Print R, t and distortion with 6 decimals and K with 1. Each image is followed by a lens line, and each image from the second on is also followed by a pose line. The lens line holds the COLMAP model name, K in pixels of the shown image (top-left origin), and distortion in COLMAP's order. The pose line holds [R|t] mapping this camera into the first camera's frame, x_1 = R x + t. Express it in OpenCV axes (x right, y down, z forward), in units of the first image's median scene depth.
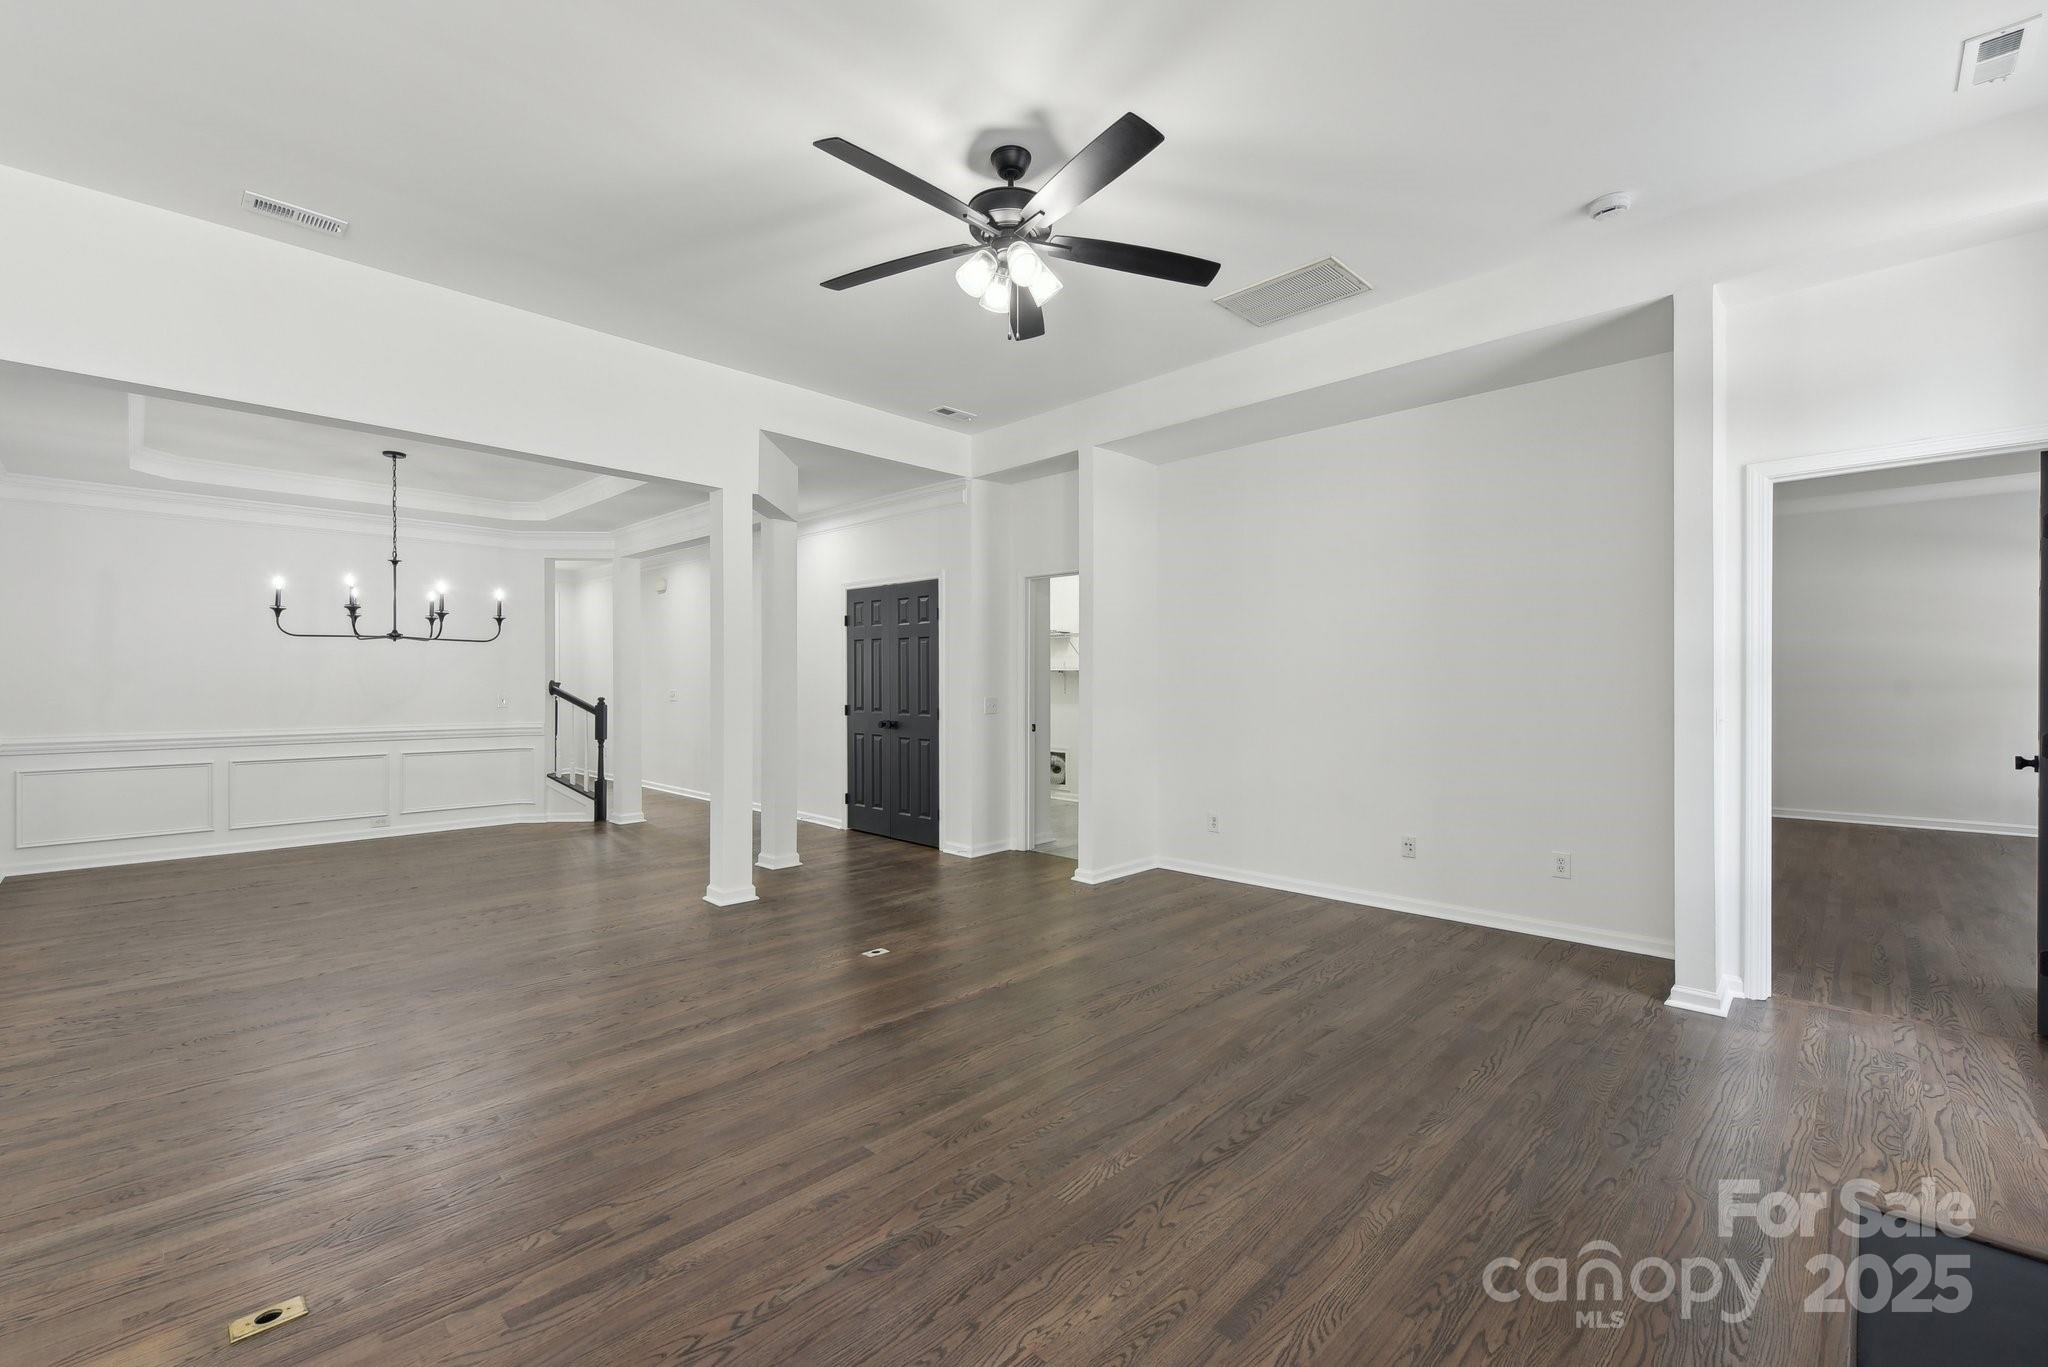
lens RADIAL K [[864.8, 0, 1024.0], [0, 864.8, 683.5], [0, 0, 1]] dist [0.010300, -0.000002]
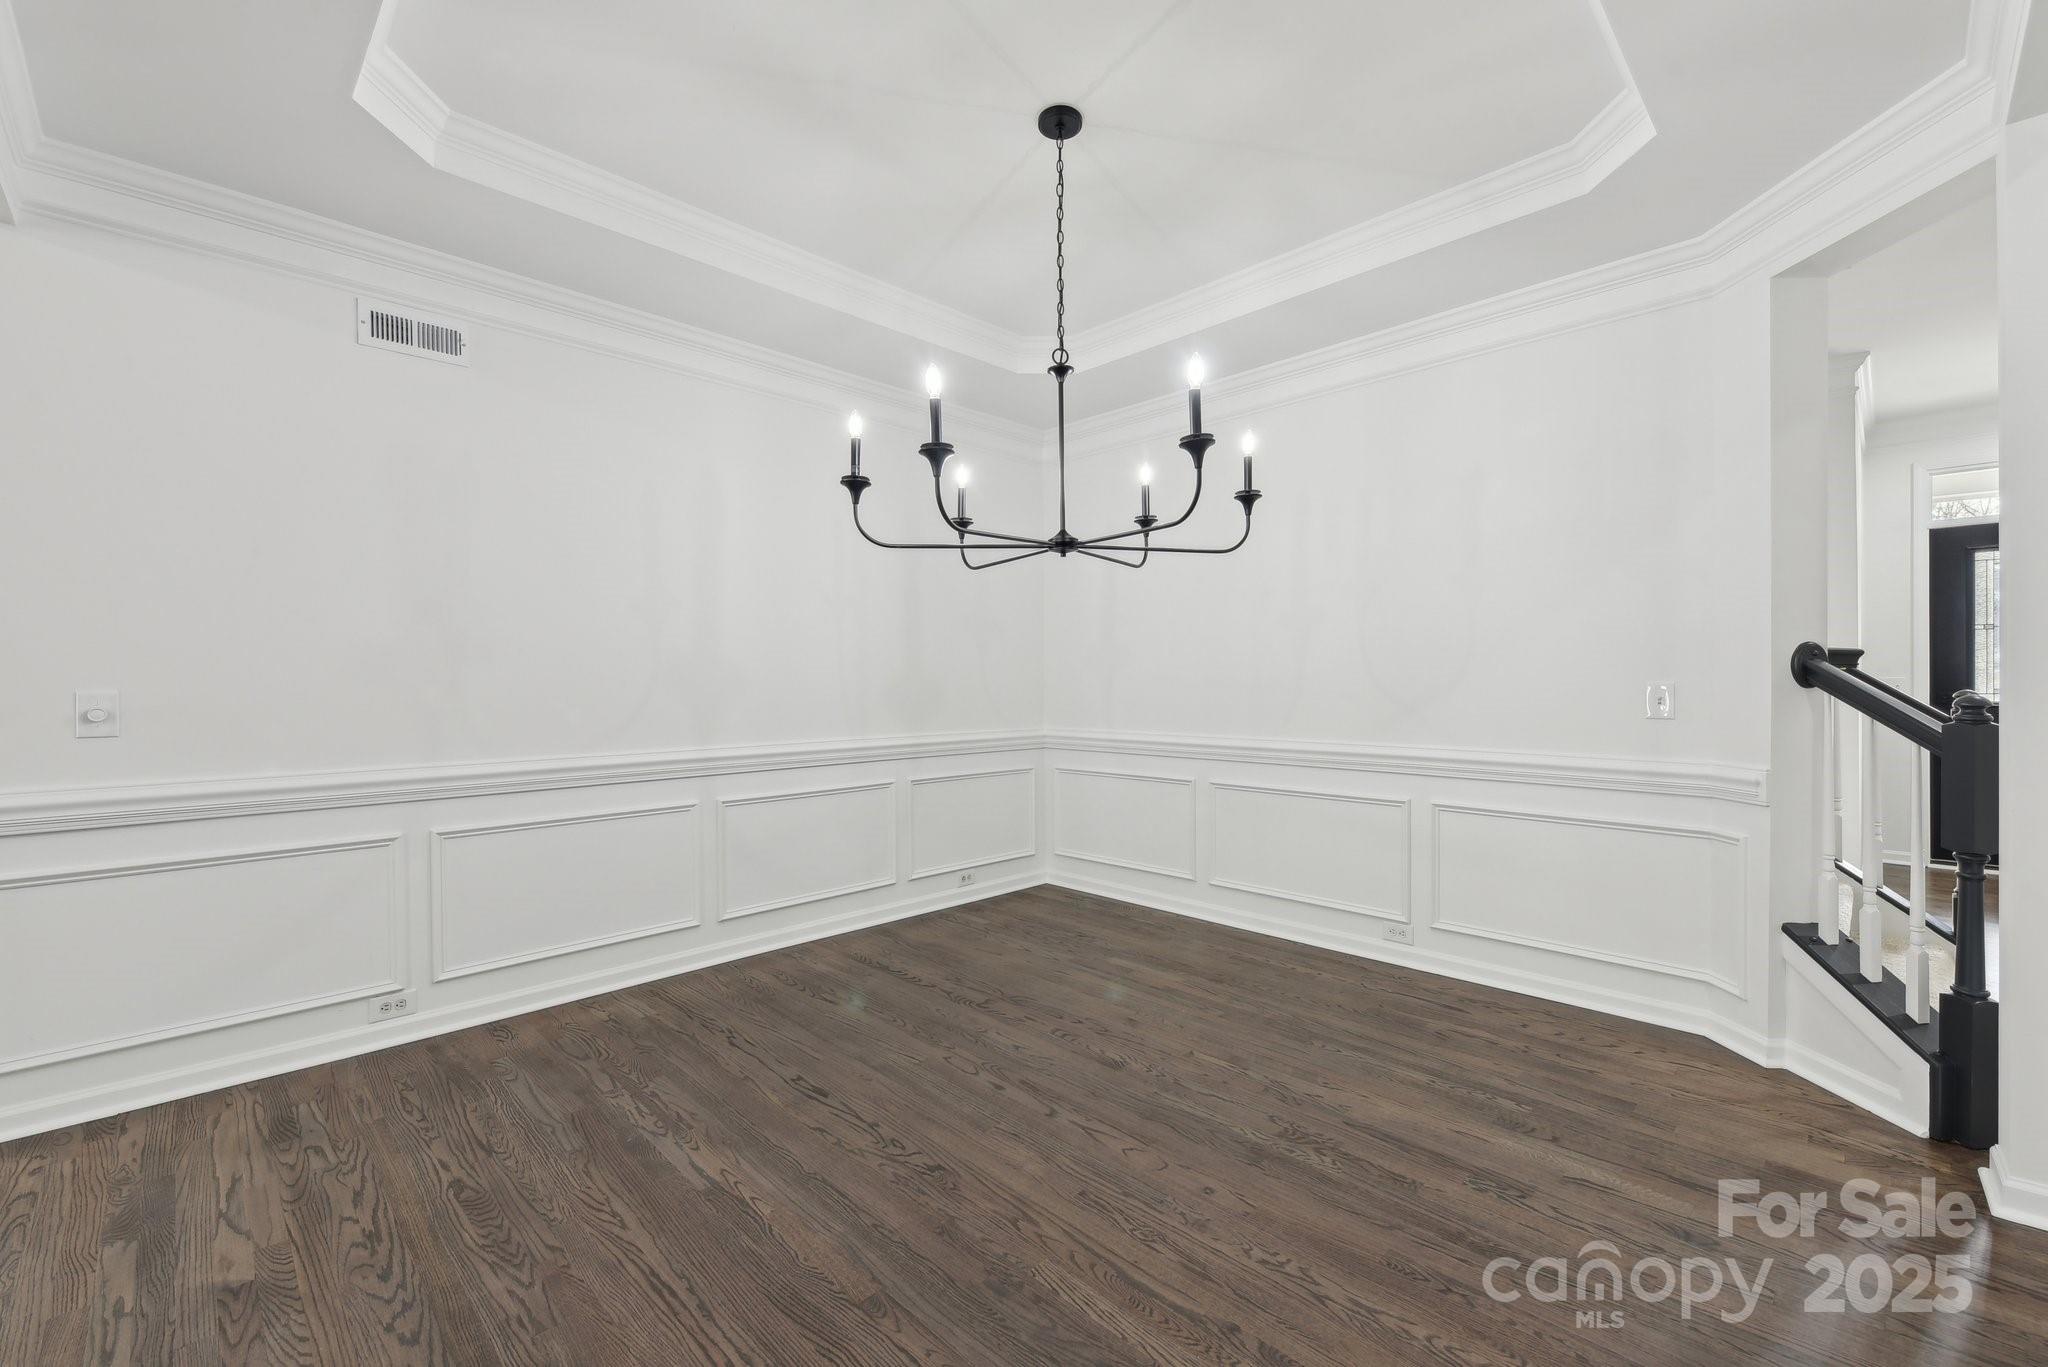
lens RADIAL K [[849.5, 0, 1051.4], [0, 849.5, 674.8], [0, 0, 1]] dist [0.026611, -0.000219]
pose [[0.043352, -0.005663, -0.999044, -0.485065], [-0.006512, 0.999961, -0.005950, 0.020577], [0.999039, 0.006764, 0.043313, 1.552685]]
